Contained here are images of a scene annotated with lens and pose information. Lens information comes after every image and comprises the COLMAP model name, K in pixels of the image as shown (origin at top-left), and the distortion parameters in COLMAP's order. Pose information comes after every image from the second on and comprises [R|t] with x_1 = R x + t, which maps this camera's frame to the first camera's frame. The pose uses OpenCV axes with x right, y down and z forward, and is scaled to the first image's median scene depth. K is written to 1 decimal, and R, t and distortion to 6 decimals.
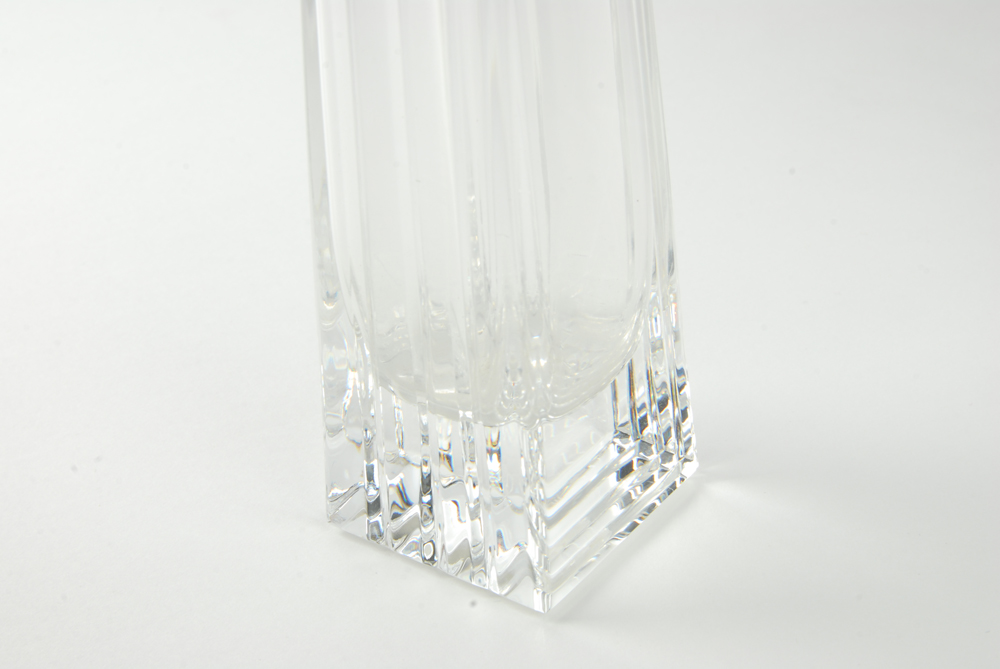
lens RADIAL K [[2177.1, 0, 500.0], [0, 2177.1, 334.5], [0, 0, 1]] dist [-0.003201, 0.135055]
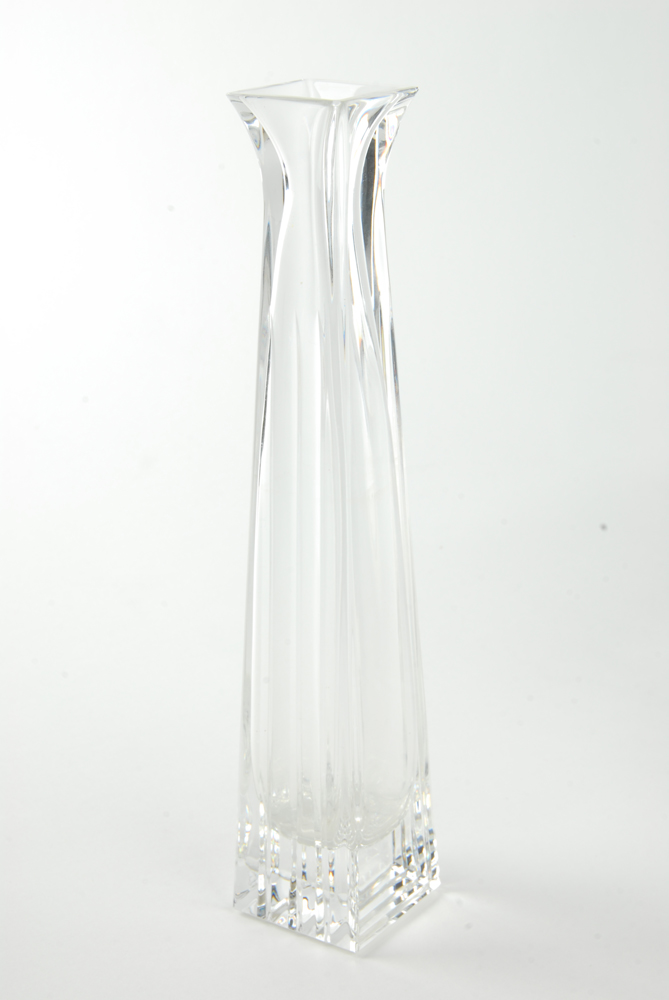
lens RADIAL K [[2177.1, 0, 334.5], [0, 2177.1, 500.0], [0, 0, 1]] dist [-0.003201, 0.135055]
pose [[0.999000, 0.033440, 0.029674, -0.059928], [-0.028173, 0.986233, -0.162941, 0.044399], [-0.034714, 0.161942, 0.986189, -0.829576]]
